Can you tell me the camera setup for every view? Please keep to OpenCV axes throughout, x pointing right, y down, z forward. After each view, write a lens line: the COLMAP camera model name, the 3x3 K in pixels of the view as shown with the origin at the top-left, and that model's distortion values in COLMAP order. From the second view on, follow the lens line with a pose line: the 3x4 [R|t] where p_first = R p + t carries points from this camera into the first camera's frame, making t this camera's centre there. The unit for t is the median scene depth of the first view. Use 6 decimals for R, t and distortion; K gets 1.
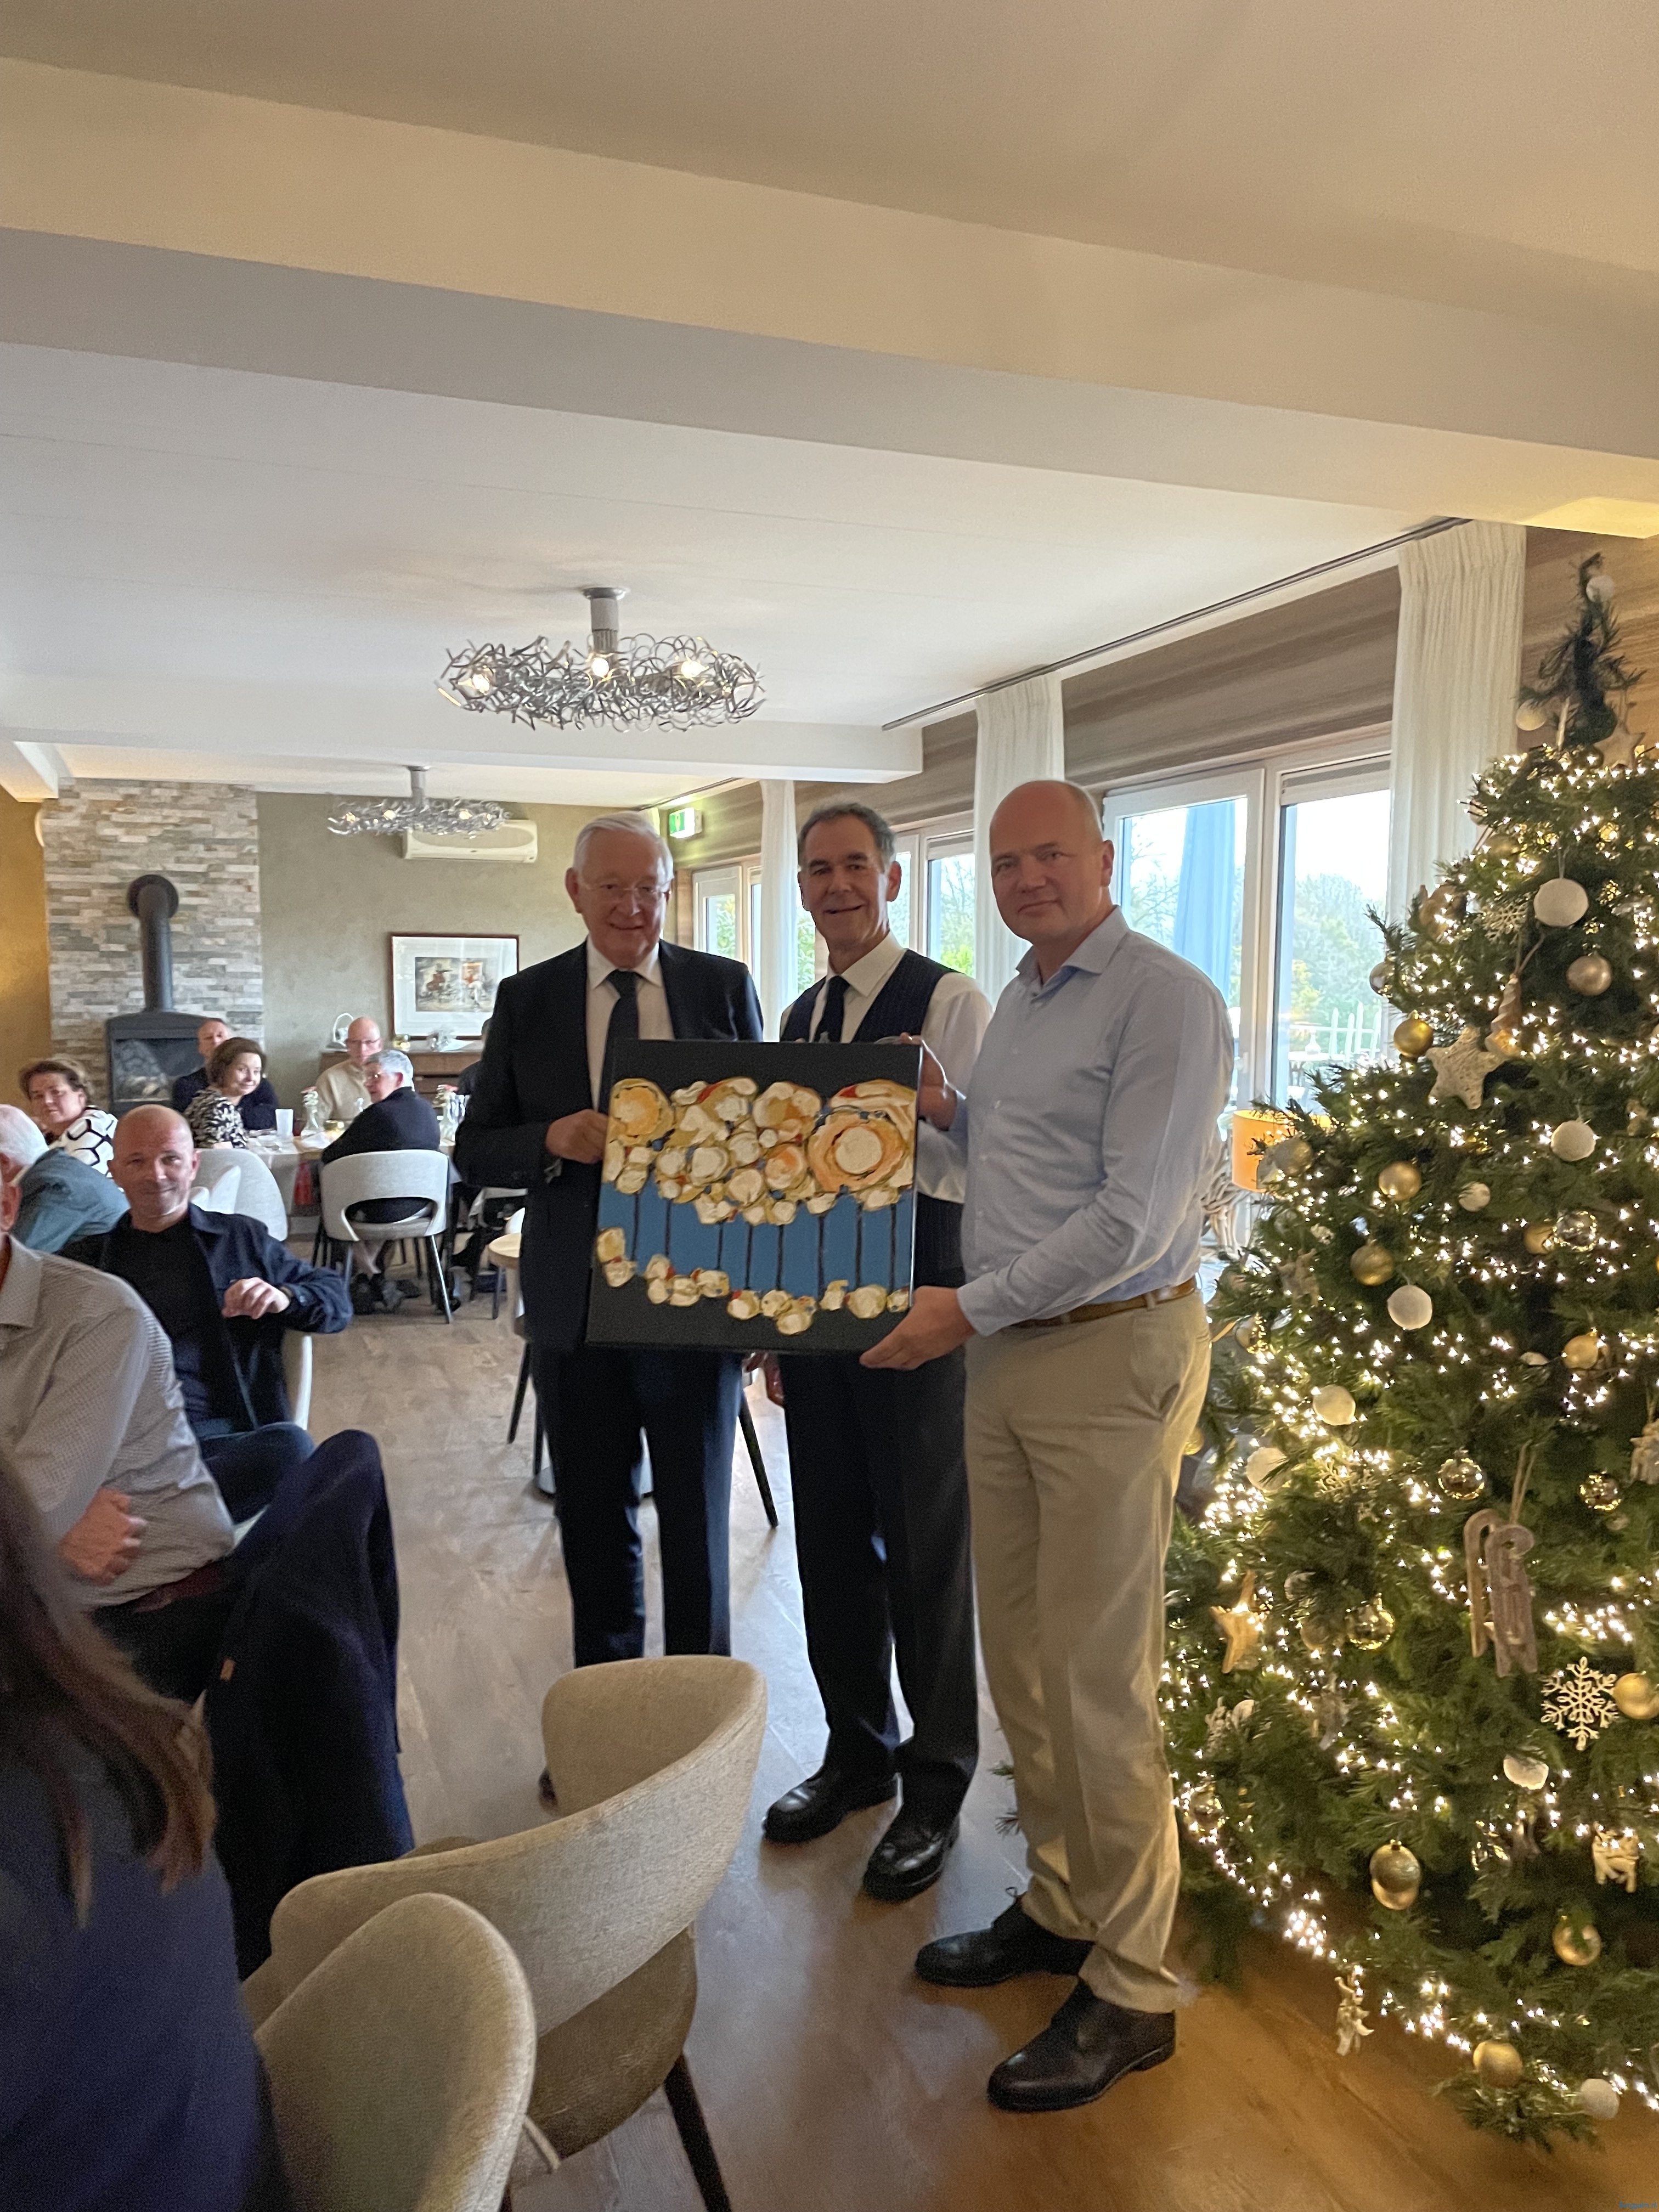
lens RADIAL K [[1672.2, 0, 836.2], [0, 1672.2, 1129.1], [0, 0, 1]] dist [0.091098, -0.149043]
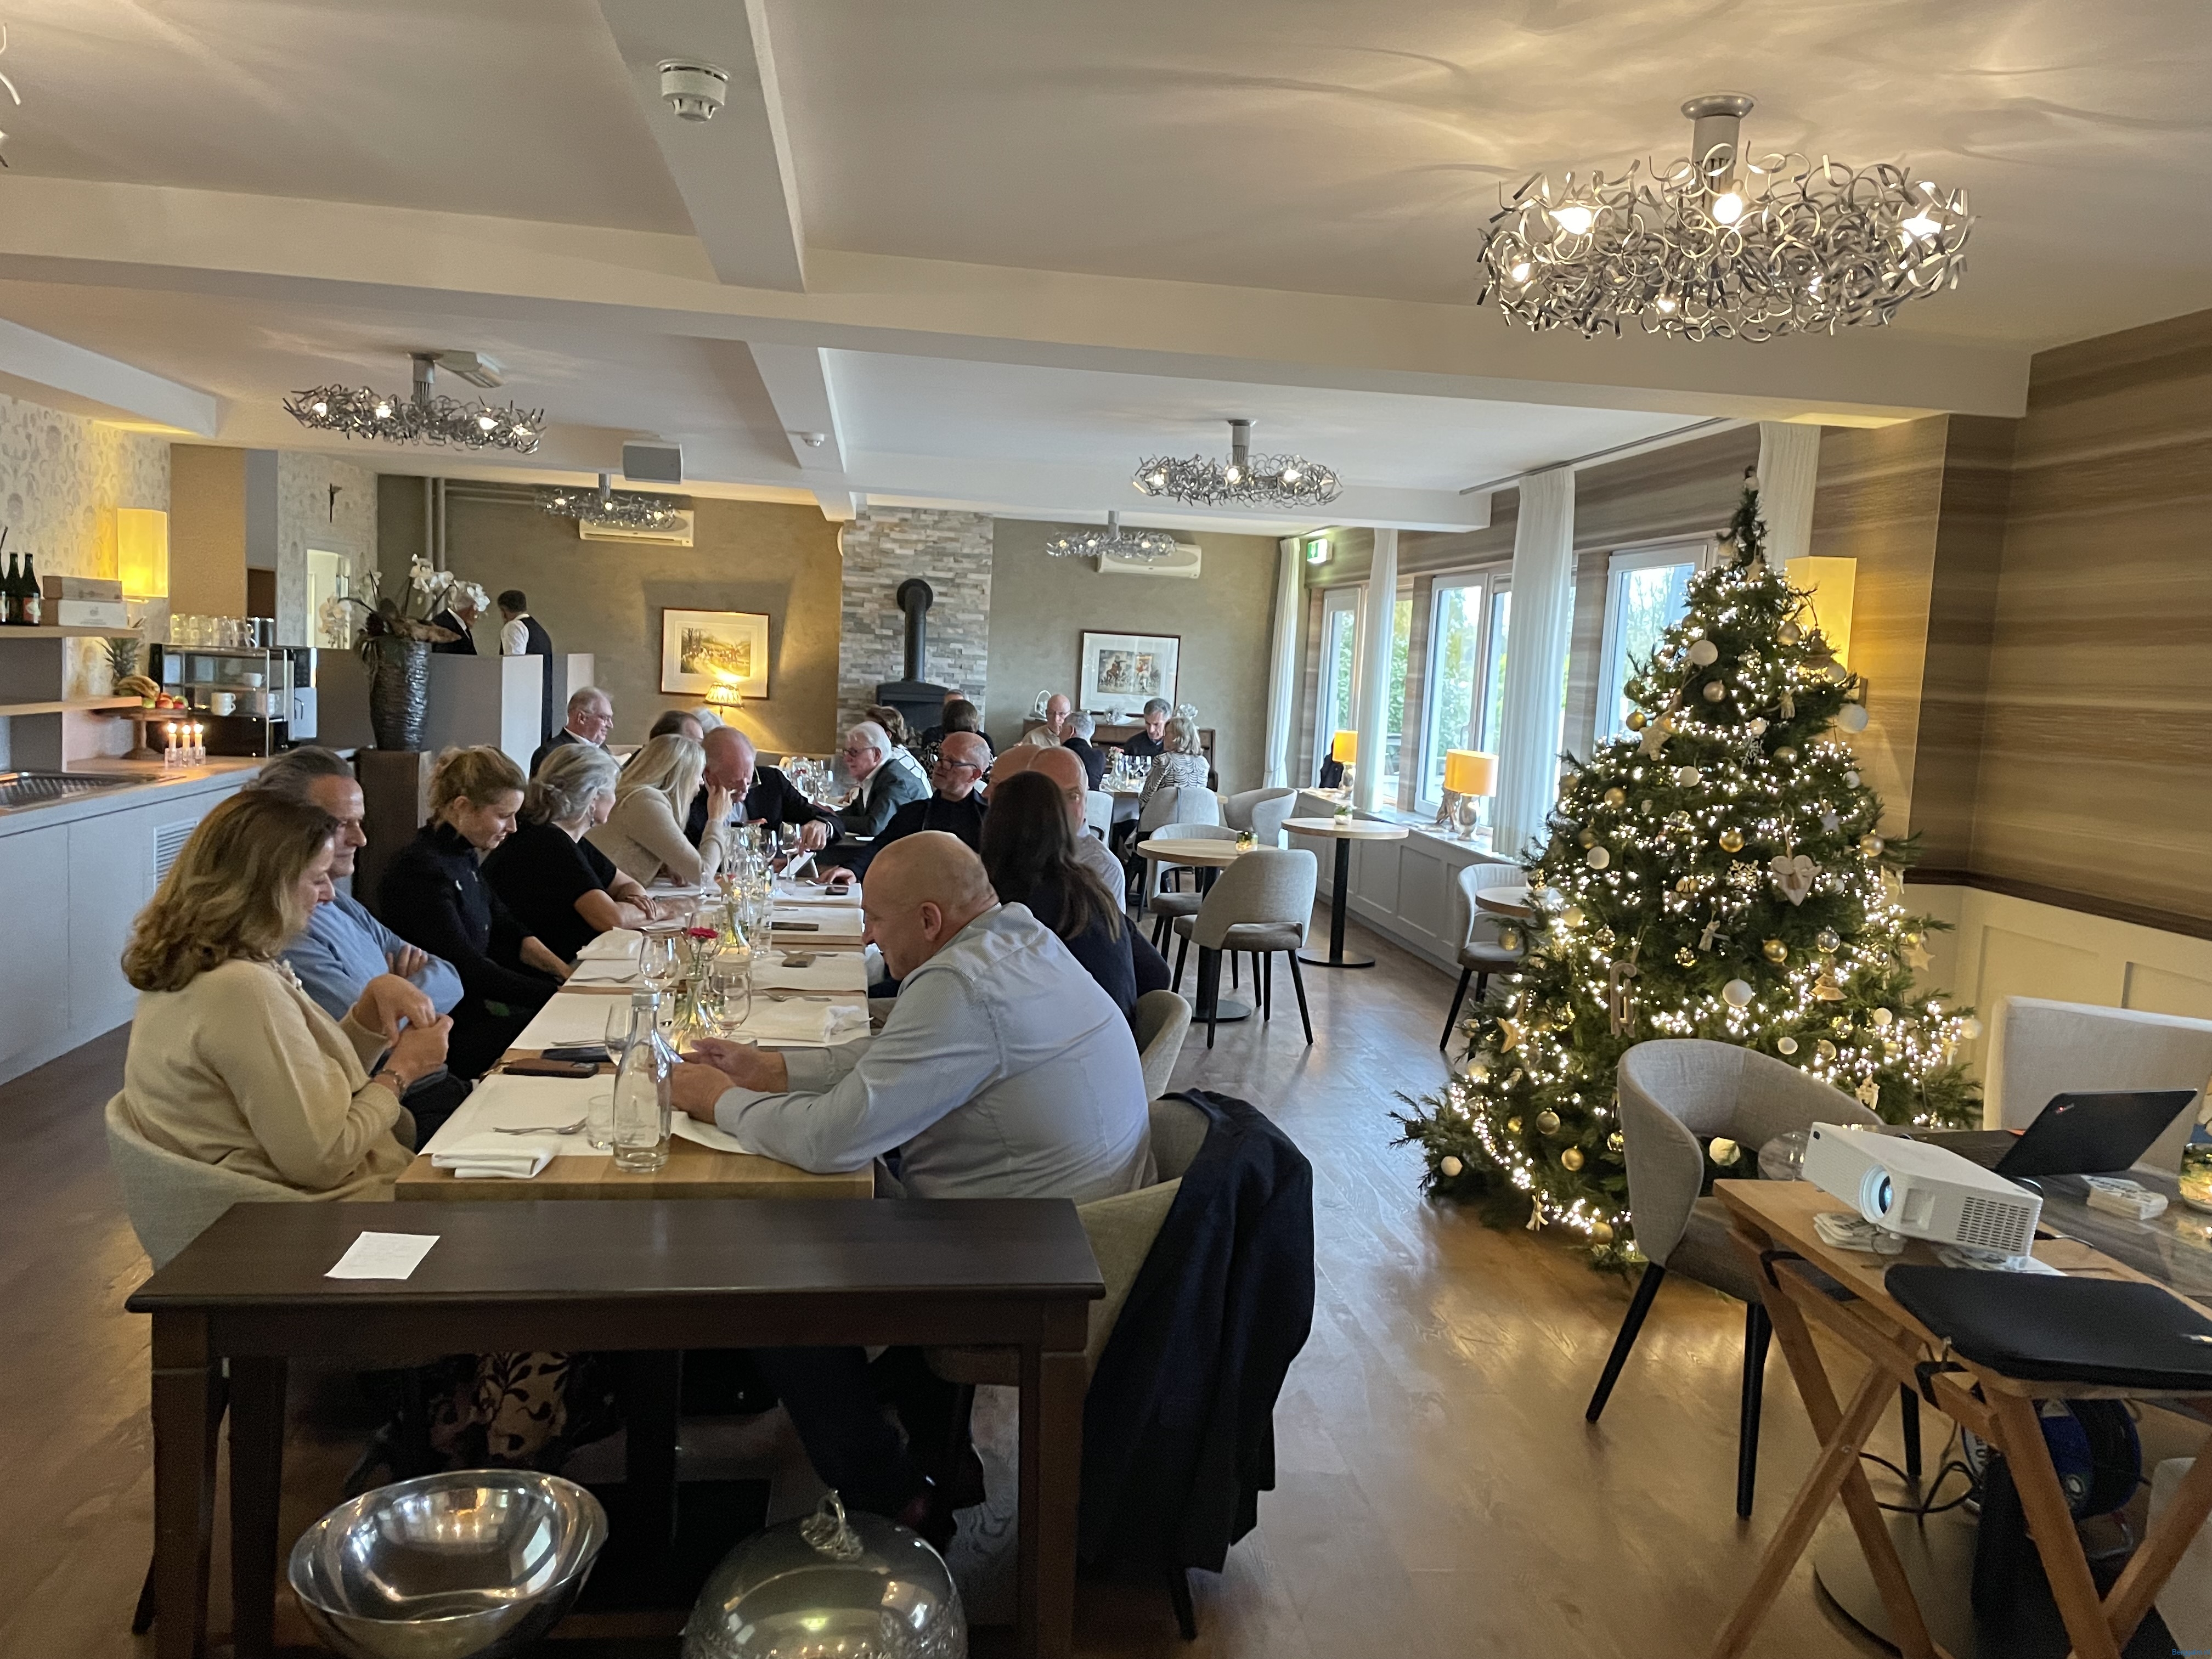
lens RADIAL K [[1672.2, 0, 1106.0], [0, 1672.2, 829.5], [0, 0, 1]] dist [0.091098, -0.149043]
pose [[0.970939, 0.074110, -0.227563, 0.057773], [-0.074157, 0.997212, 0.008358, 0.024787], [0.227548, 0.008760, 0.973728, -0.253941]]
